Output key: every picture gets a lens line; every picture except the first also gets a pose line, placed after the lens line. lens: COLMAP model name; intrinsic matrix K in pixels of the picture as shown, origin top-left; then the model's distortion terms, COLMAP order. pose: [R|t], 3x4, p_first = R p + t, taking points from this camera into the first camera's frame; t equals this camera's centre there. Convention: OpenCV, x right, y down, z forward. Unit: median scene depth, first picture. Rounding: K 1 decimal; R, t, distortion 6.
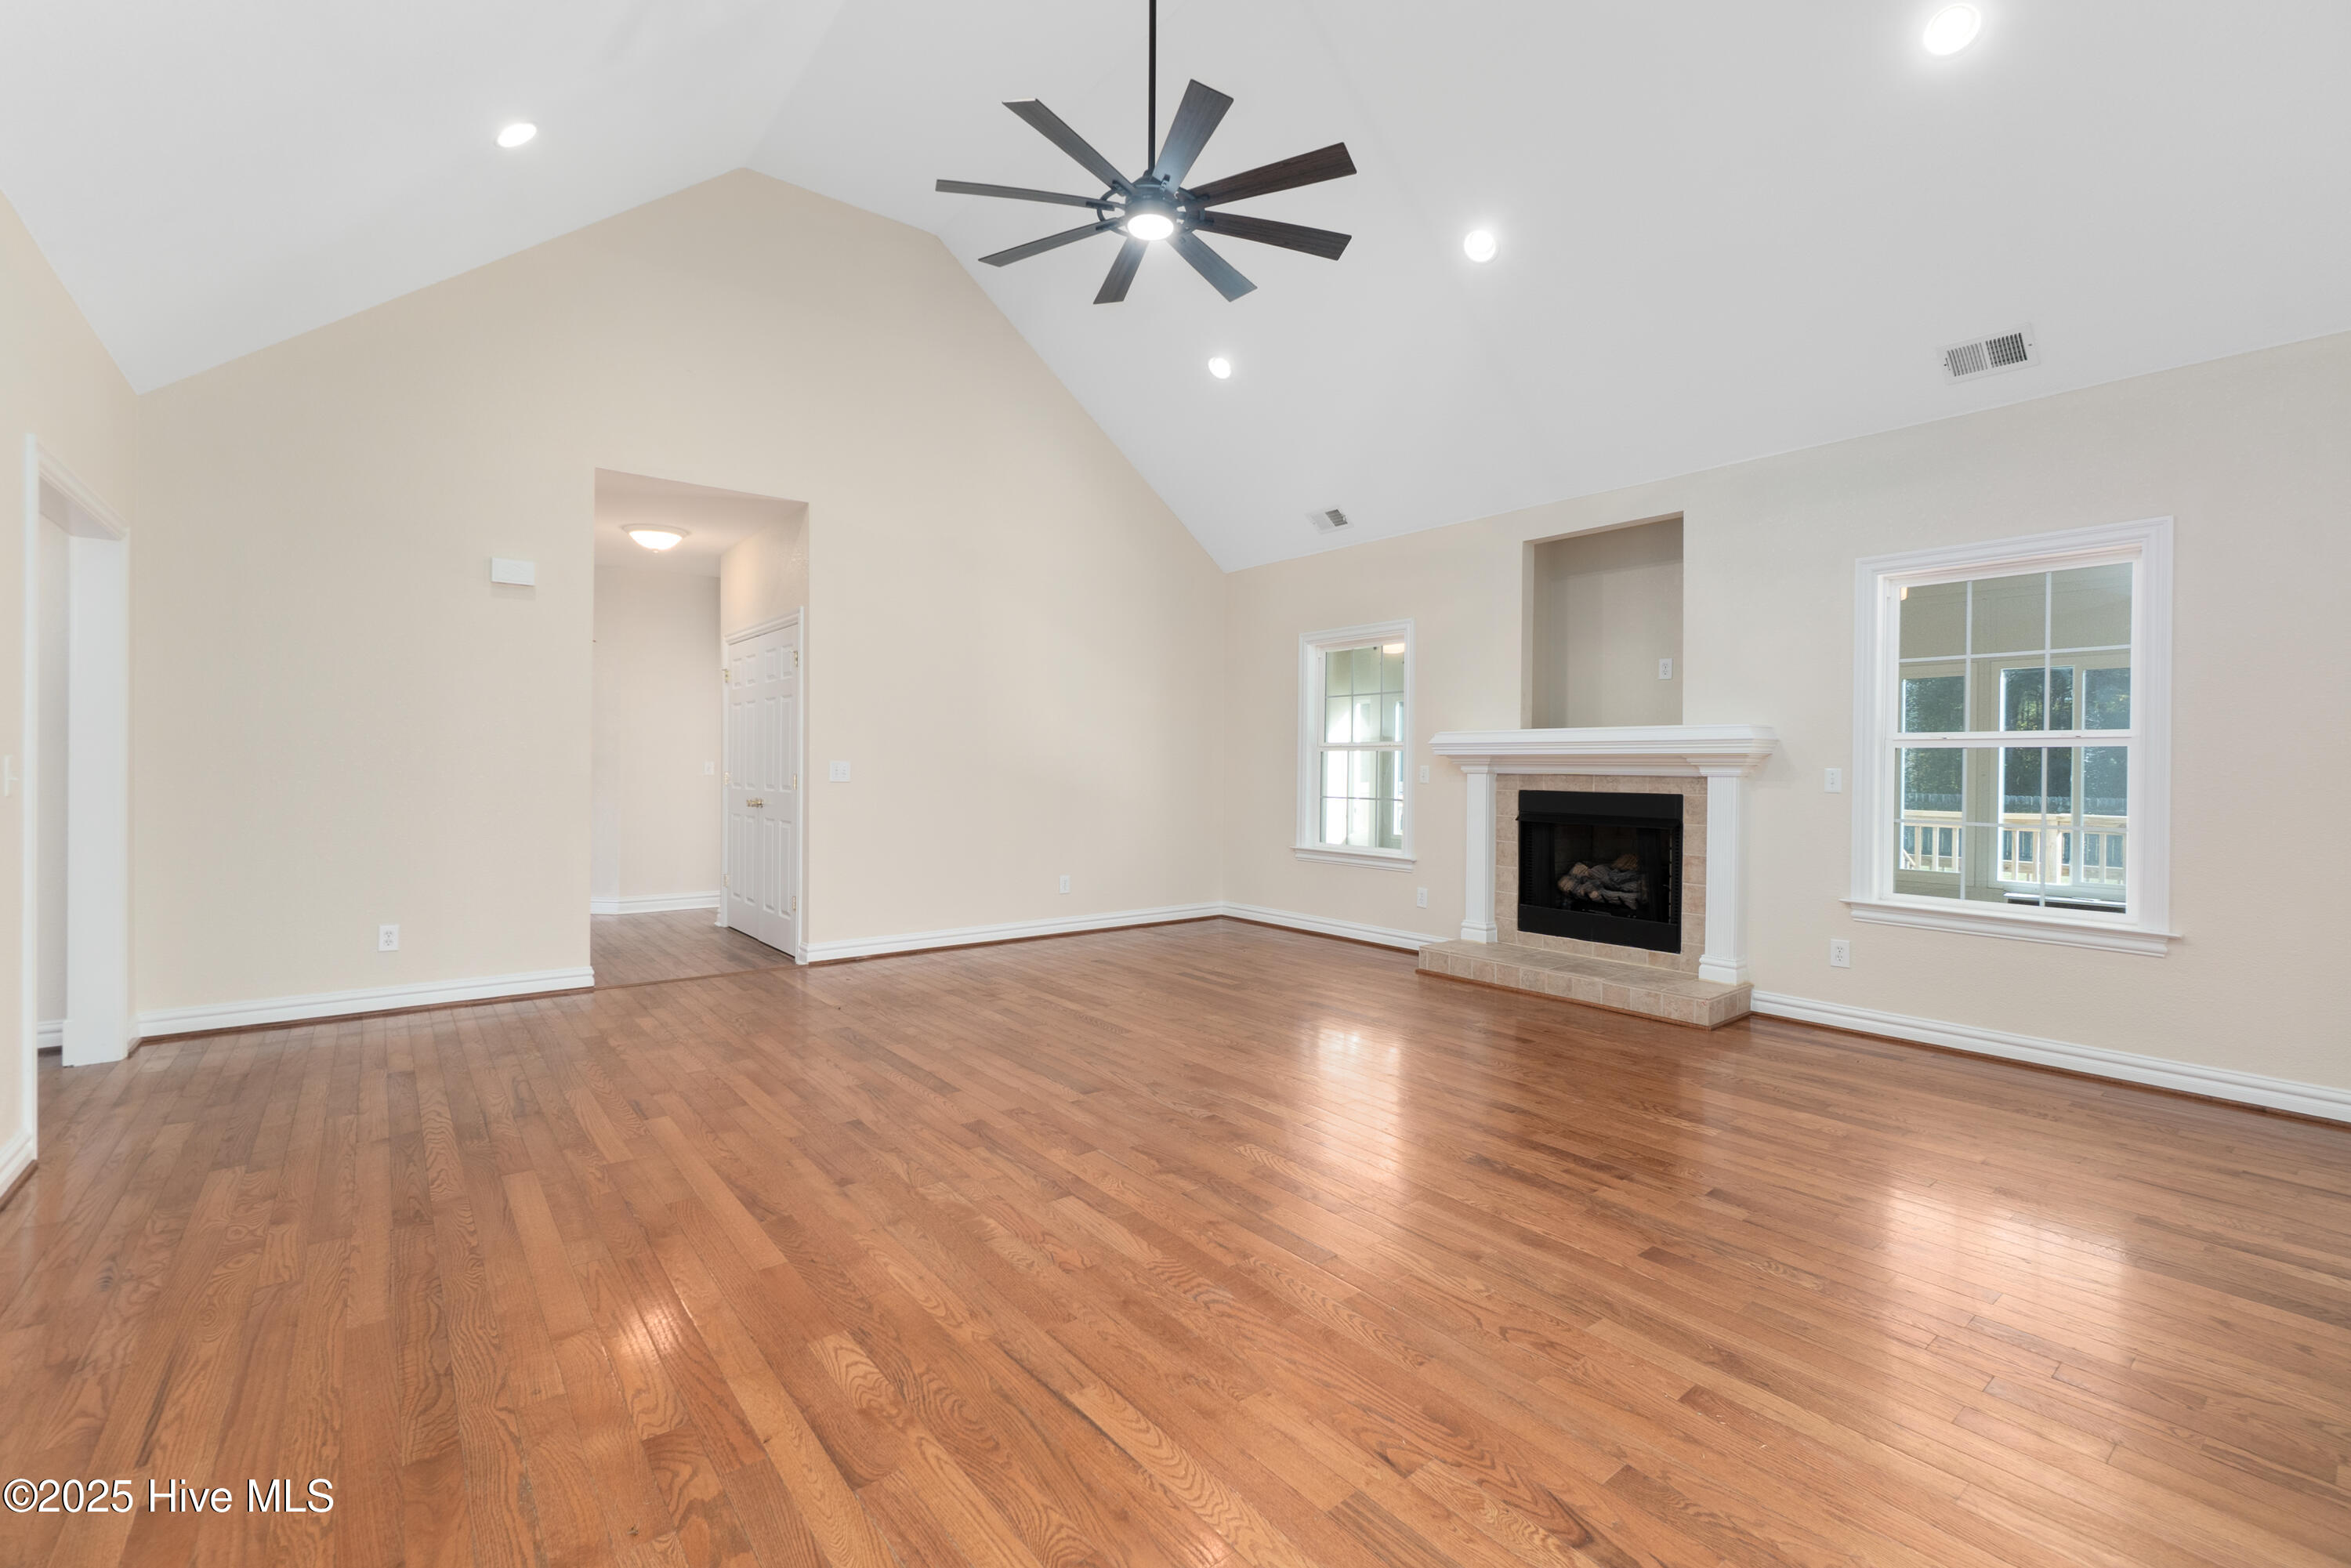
lens RADIAL K [[1028.4, 0, 1173.9], [0, 1028.4, 758.8], [0, 0, 1]] dist [0.028880, 0.000057]
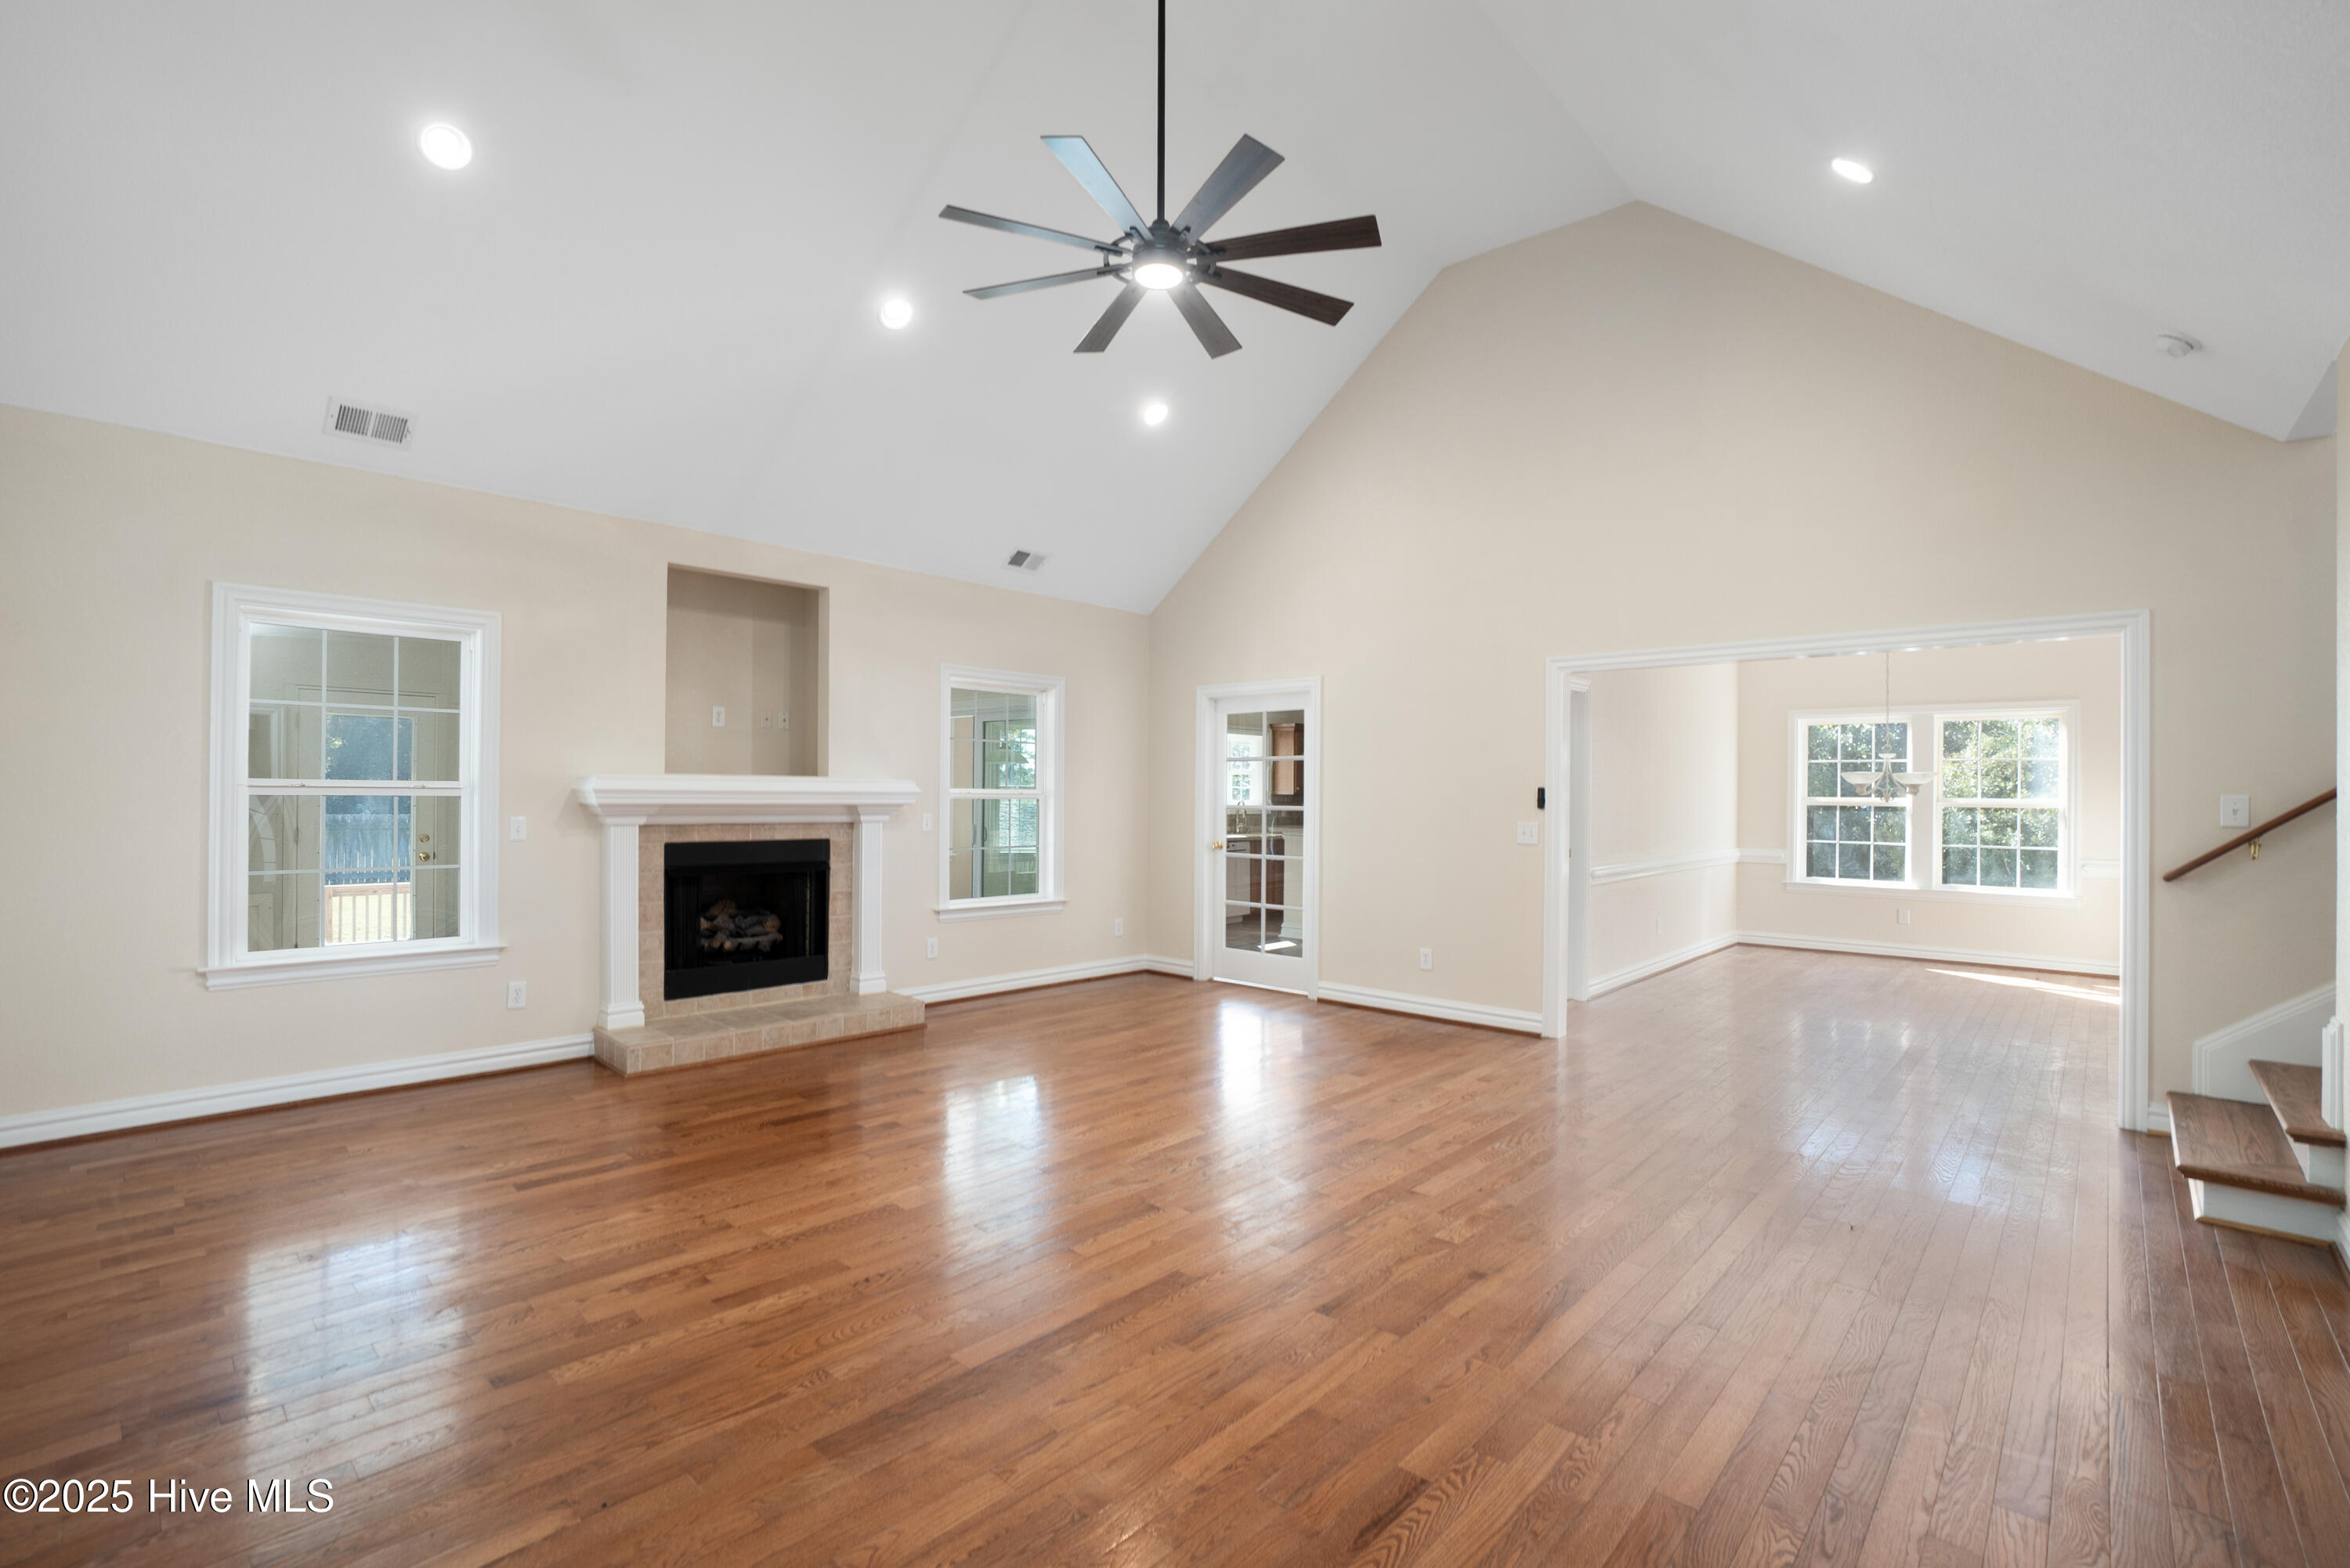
lens RADIAL K [[1002.6, 0, 1172.5], [0, 1002.6, 811.0], [0, 0, 1]] dist [-0.080896, 0.000030]
pose [[-0.108970, -0.007240, 0.994019, -0.584205], [0.000219, 0.999973, 0.007307, -0.003516], [-0.994045, 0.001014, -0.108966, 0.698292]]
